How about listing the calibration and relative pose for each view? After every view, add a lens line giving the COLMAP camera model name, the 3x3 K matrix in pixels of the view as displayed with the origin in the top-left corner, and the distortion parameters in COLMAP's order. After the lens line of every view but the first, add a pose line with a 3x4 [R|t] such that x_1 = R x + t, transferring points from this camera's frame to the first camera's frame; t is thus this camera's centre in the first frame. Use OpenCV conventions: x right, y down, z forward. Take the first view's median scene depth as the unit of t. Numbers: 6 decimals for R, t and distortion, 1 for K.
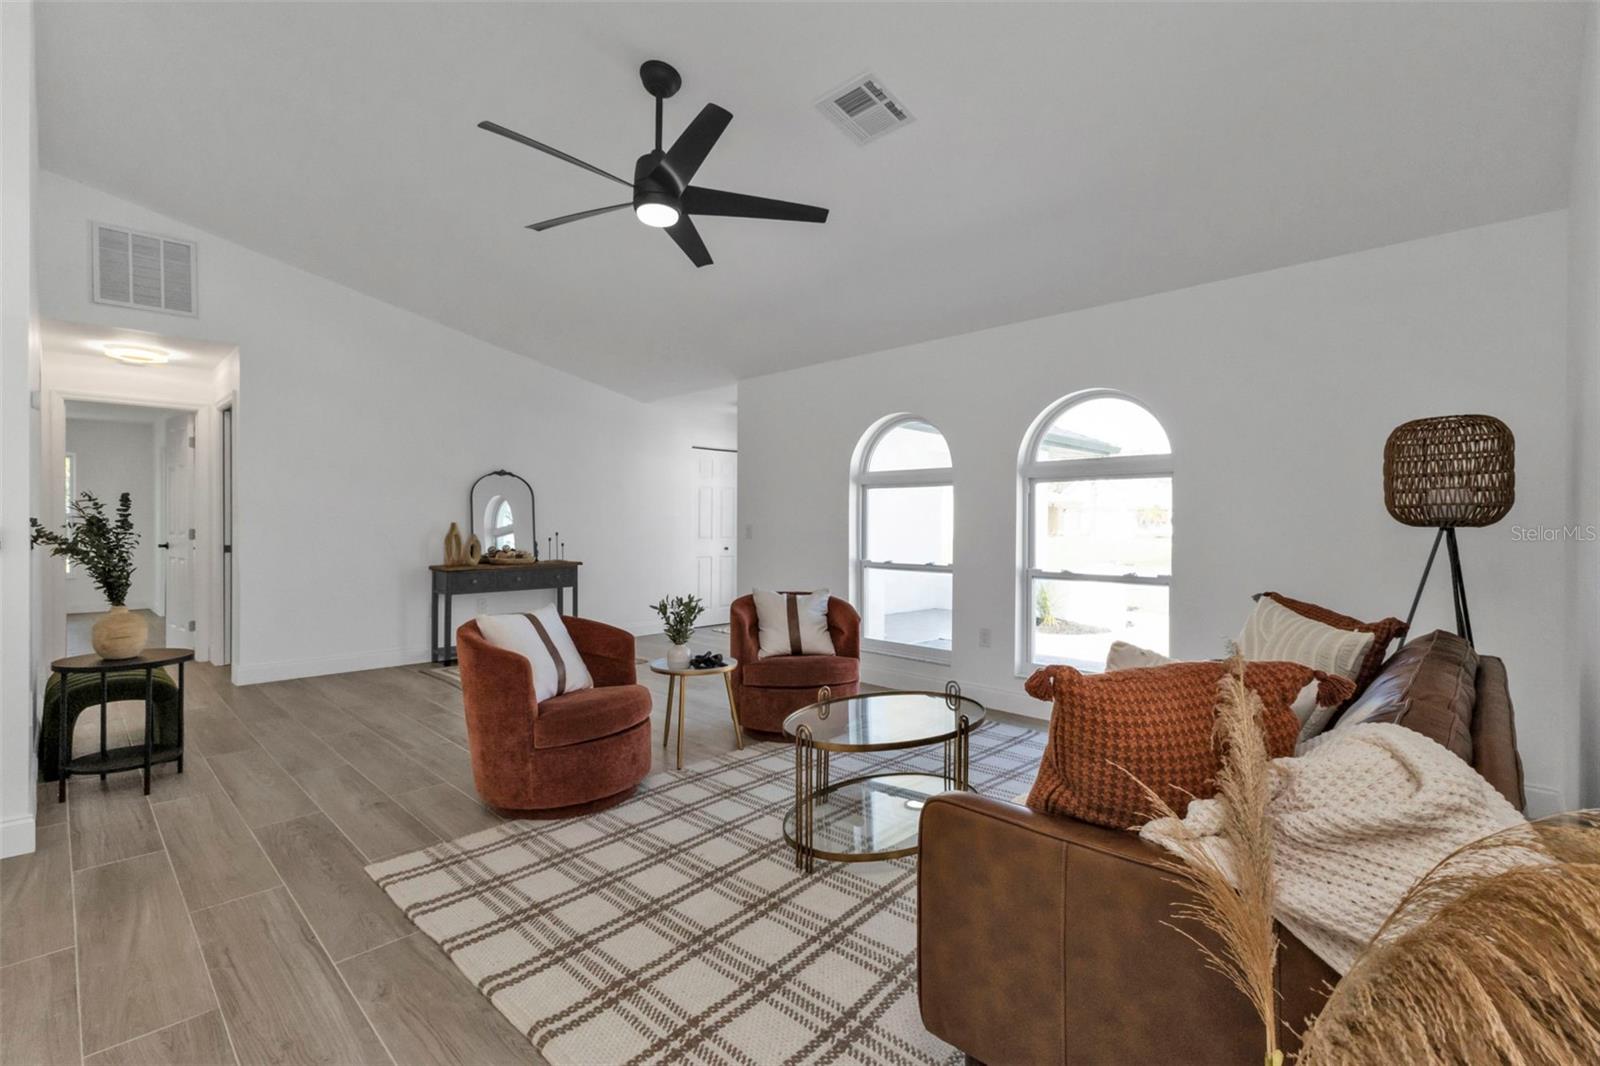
lens RADIAL K [[726.6, 0, 807.5], [0, 726.6, 525.7], [0, 0, 1]] dist [0.001044, -0.000246]
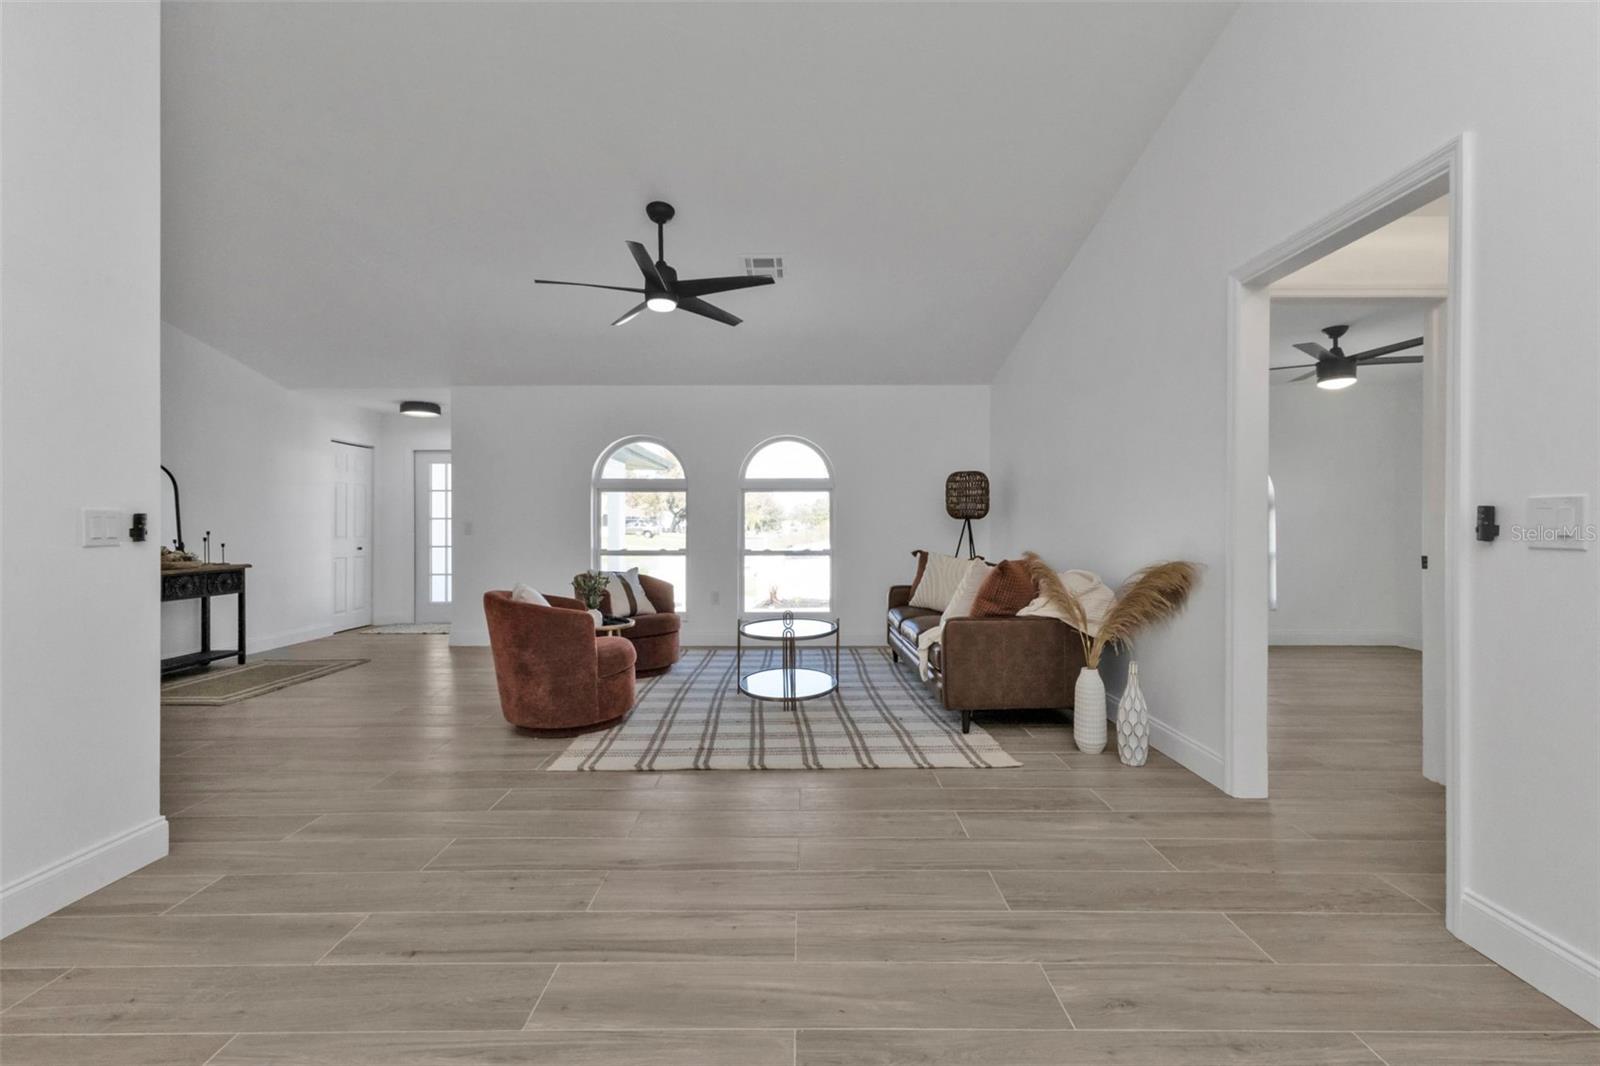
lens RADIAL K [[710.6, 0, 800.0], [0, 710.6, 533.0], [0, 0, 1]] dist [0.000484, 0.000033]
pose [[0.720806, -0.012295, 0.693028, -0.939001], [0.007938, 0.999924, 0.009484, 0.018753], [-0.693092, -0.001335, 0.720848, -0.215678]]
